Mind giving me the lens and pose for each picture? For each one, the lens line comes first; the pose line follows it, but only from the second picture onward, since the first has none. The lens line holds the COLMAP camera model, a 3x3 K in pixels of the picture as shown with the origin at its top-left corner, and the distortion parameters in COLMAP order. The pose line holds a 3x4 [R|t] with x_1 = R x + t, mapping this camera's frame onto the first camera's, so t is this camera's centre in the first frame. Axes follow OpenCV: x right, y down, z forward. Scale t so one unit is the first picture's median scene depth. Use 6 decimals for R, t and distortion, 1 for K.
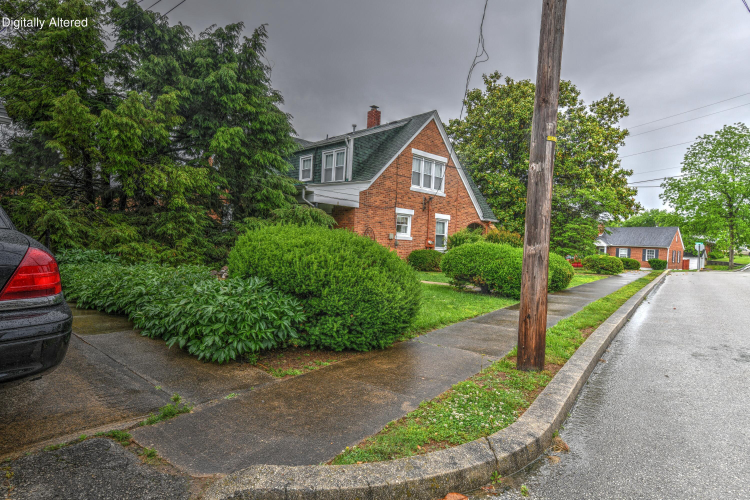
lens RADIAL K [[418.4, 0, 373.9], [0, 418.4, 246.9], [0, 0, 1]] dist [0.017304, -0.010821]
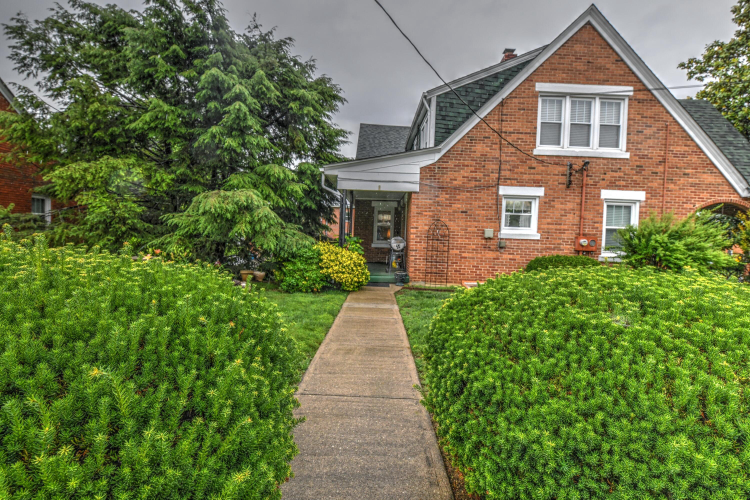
lens RADIAL K [[323.5, 0, 374.4], [0, 323.5, 247.6], [0, 0, 1]] dist [-0.005014, -0.008886]
pose [[0.725543, -0.001284, -0.688175, 0.233509], [0.000501, 0.999999, -0.001338, -0.003477], [0.688176, 0.000626, 0.725543, 0.507442]]
